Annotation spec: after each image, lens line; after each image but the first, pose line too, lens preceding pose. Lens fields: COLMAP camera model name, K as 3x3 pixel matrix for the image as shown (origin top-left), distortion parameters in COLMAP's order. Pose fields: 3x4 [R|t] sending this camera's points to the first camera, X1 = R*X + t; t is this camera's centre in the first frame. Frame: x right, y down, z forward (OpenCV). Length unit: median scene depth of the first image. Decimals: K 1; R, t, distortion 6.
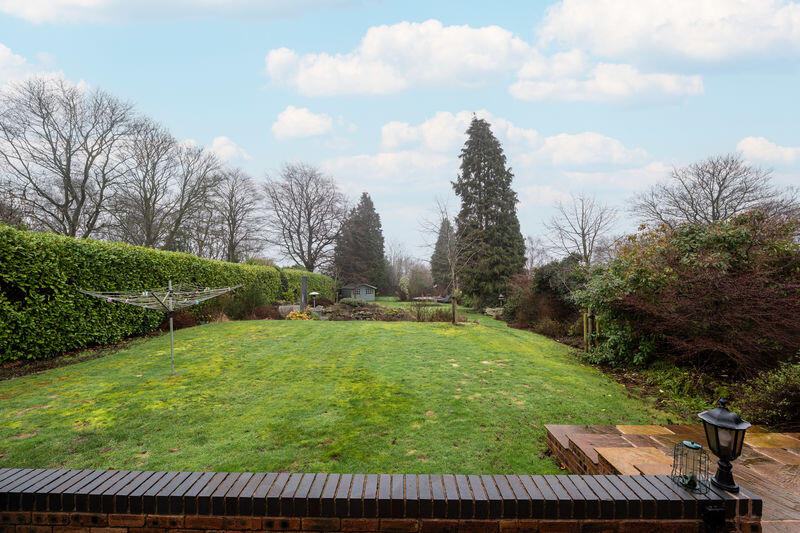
lens RADIAL K [[334.0, 0, 396.2], [0, 334.0, 268.1], [0, 0, 1]] dist [-0.005527, 0.000061]
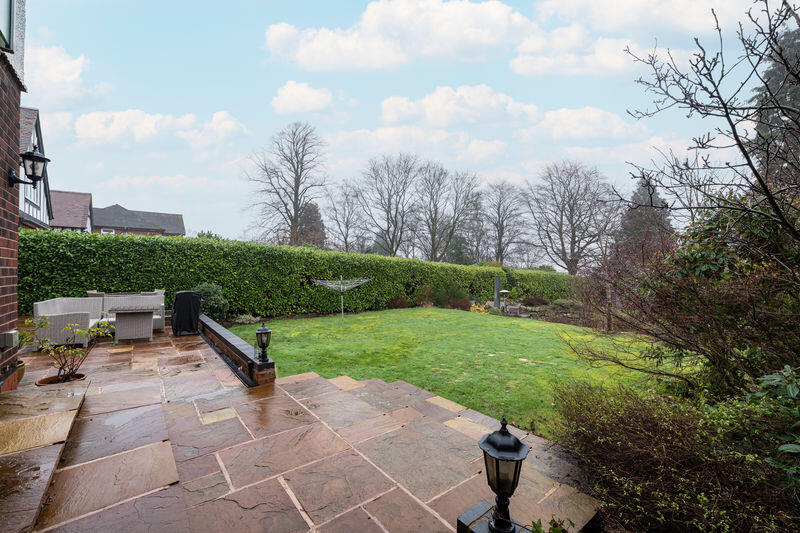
lens RADIAL K [[334.0, 0, 396.2], [0, 334.0, 268.1], [0, 0, 1]] dist [-0.005527, 0.000061]
pose [[0.629984, -0.005618, -0.776588, 0.301184], [0.004872, 0.999983, -0.003282, 0.000892], [0.776593, -0.001716, 0.630000, 0.019431]]
